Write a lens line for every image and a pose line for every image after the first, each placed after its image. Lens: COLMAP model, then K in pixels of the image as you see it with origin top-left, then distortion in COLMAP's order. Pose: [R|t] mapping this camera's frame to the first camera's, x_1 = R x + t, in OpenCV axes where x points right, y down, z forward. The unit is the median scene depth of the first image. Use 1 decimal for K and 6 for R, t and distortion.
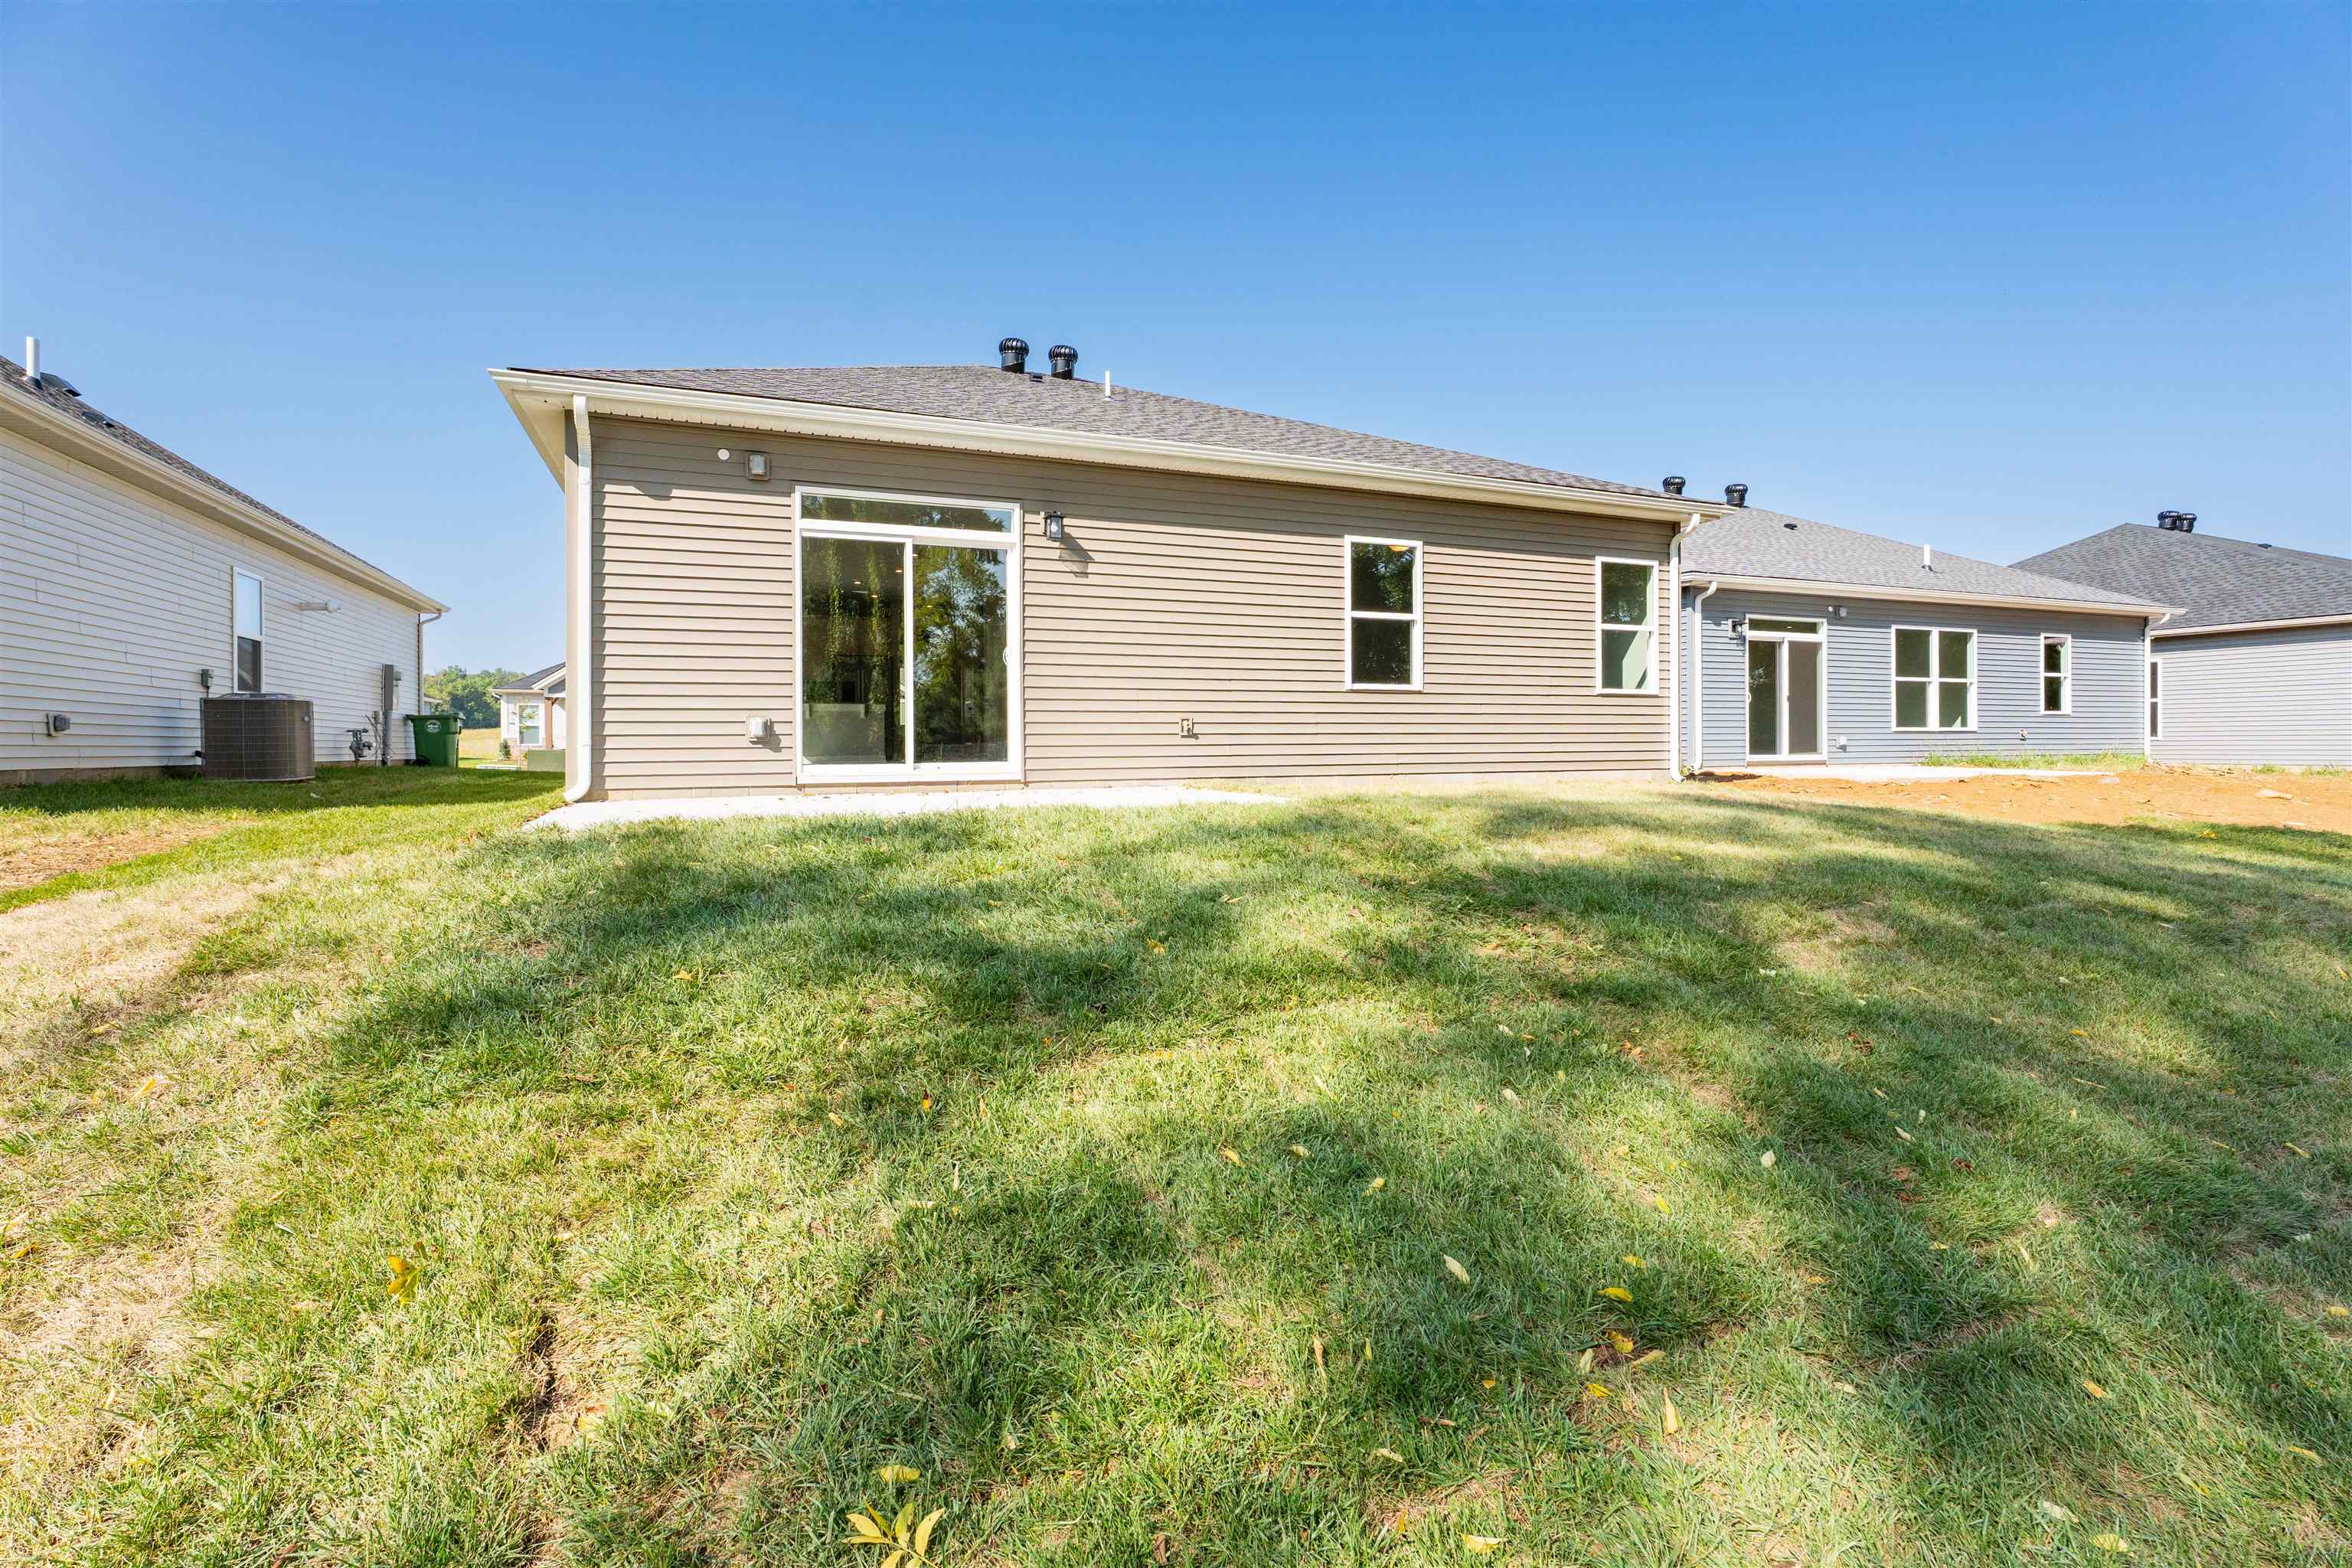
lens RADIAL K [[1071.6, 0, 1174.0], [0, 1071.6, 744.0], [0, 0, 1]] dist [-0.002757, -0.000136]
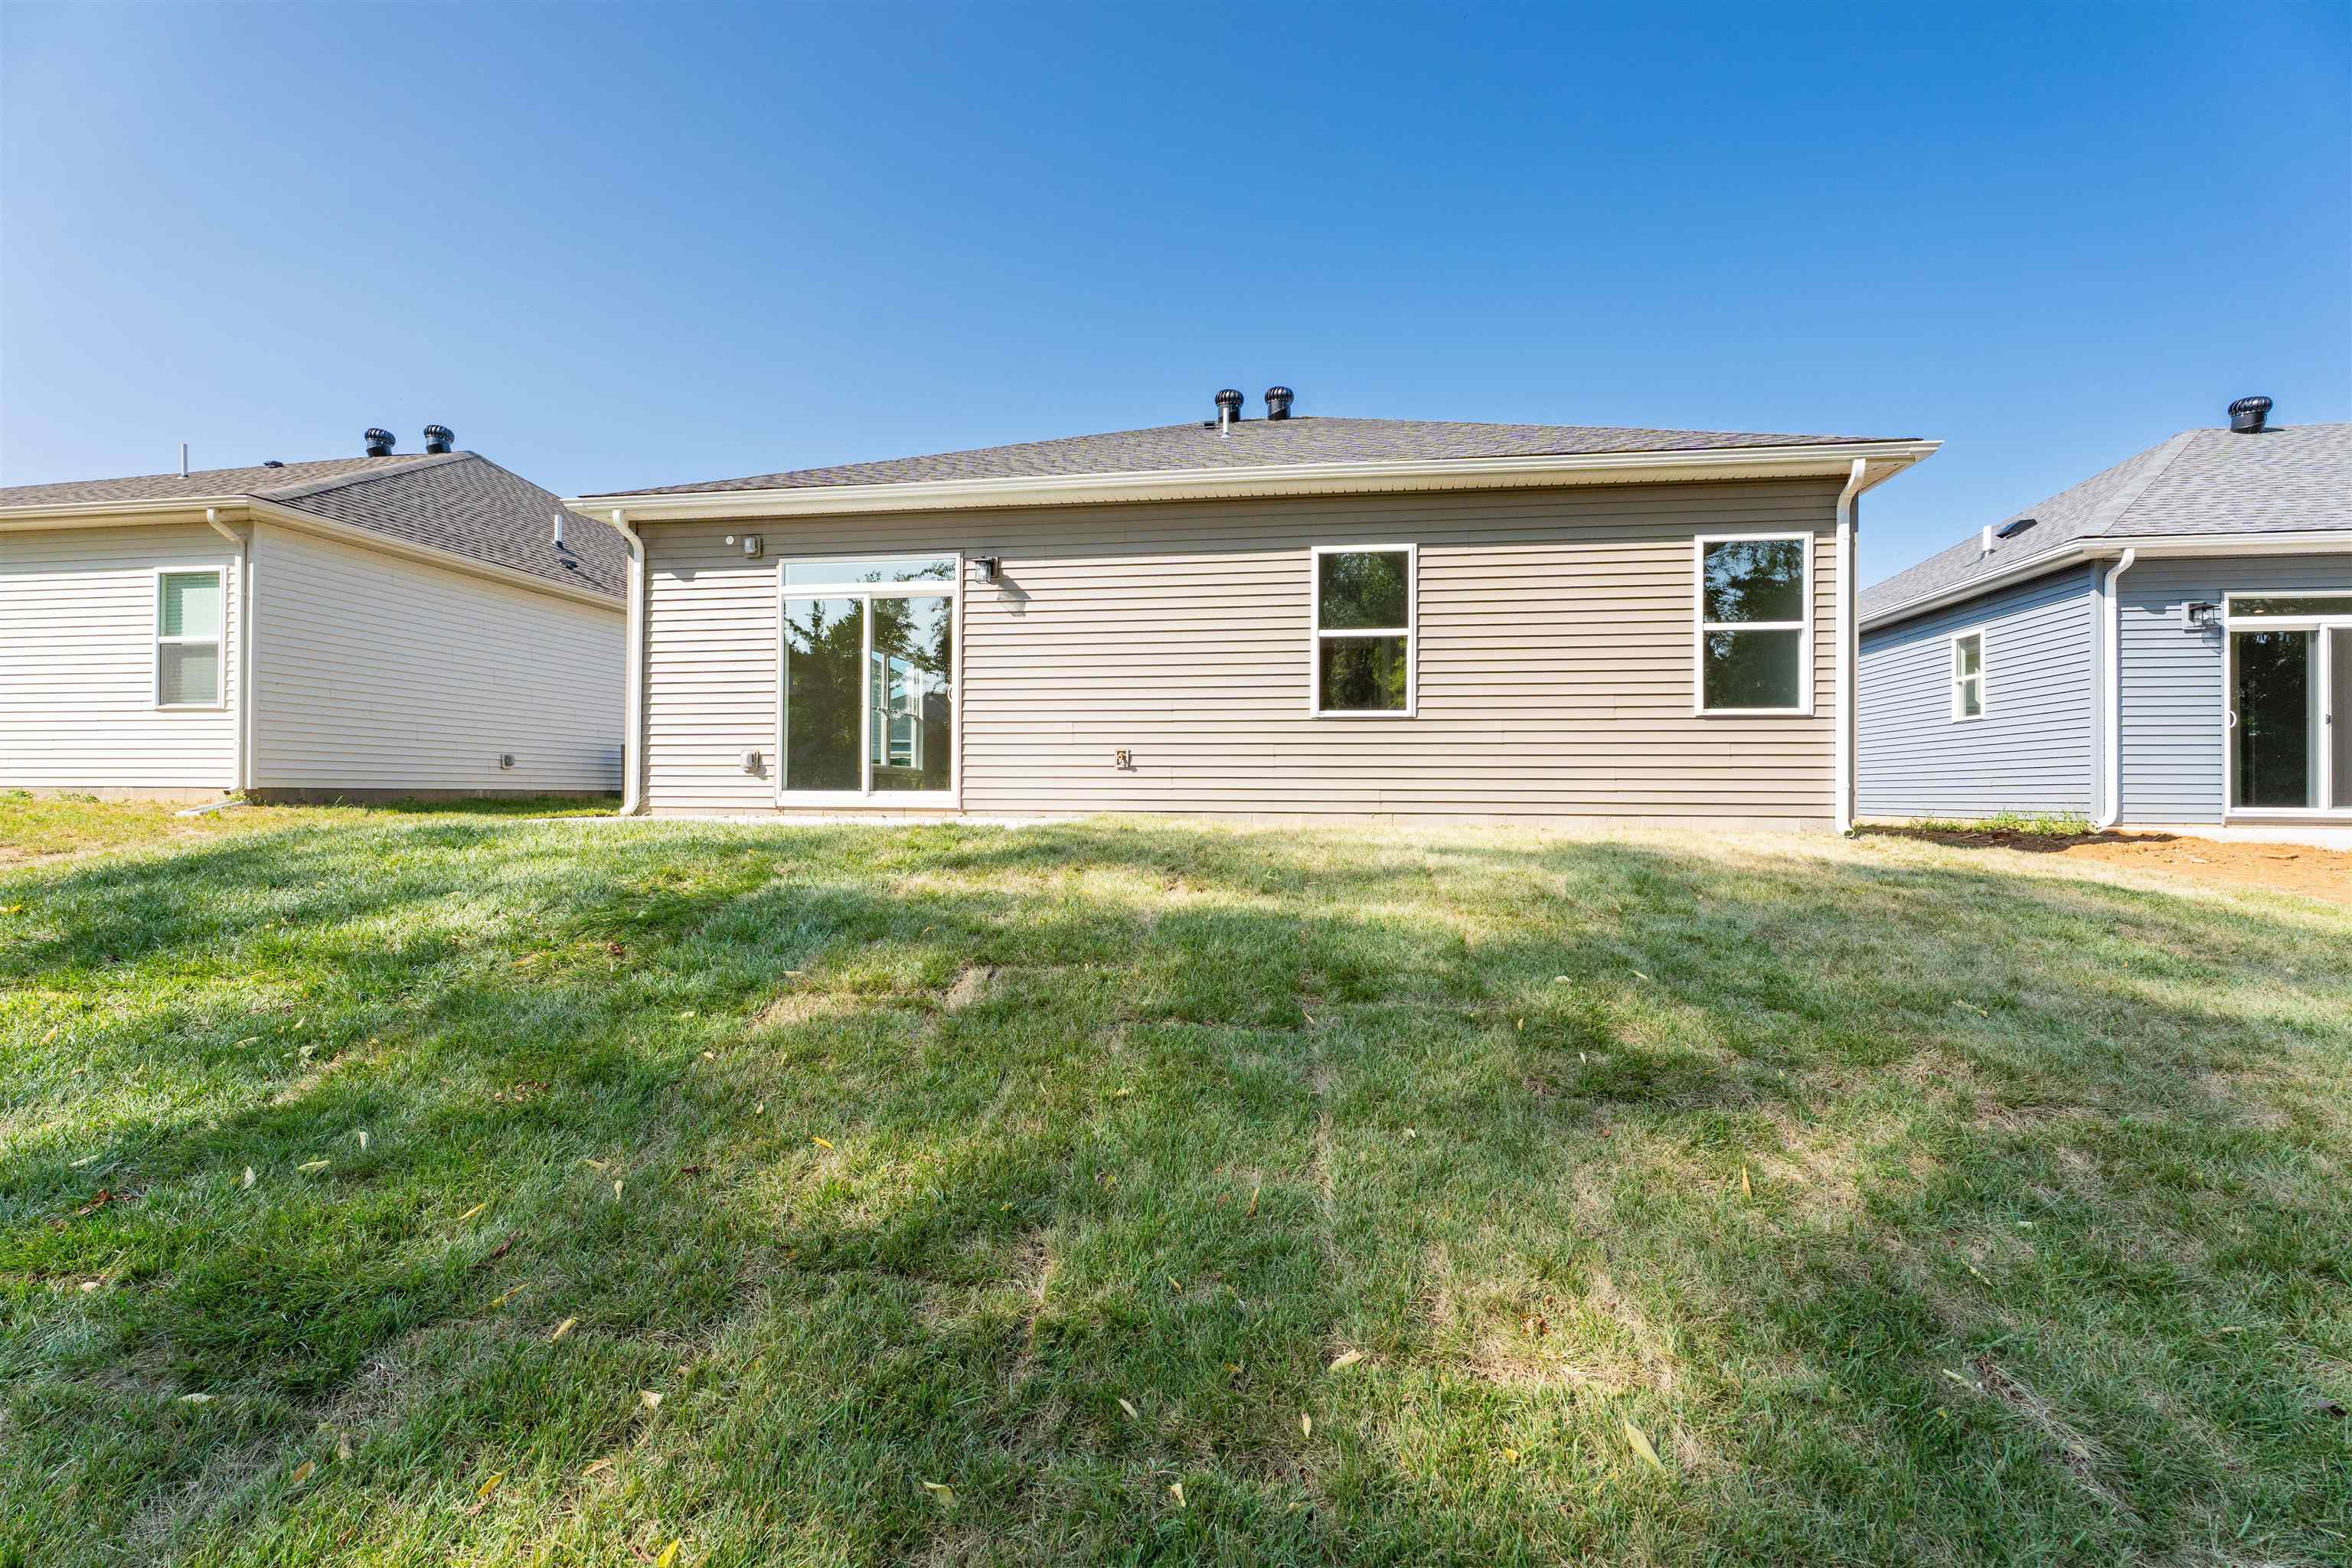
lens RADIAL K [[1040.2, 0, 1176.0], [0, 1040.2, 784.0], [0, 0, 1]] dist [0.000580, -0.000695]
pose [[0.850536, 0.006678, -0.525874, 0.524070], [-0.011311, 0.999920, -0.005597, 0.011021], [0.525795, 0.010709, 0.850544, 0.197084]]
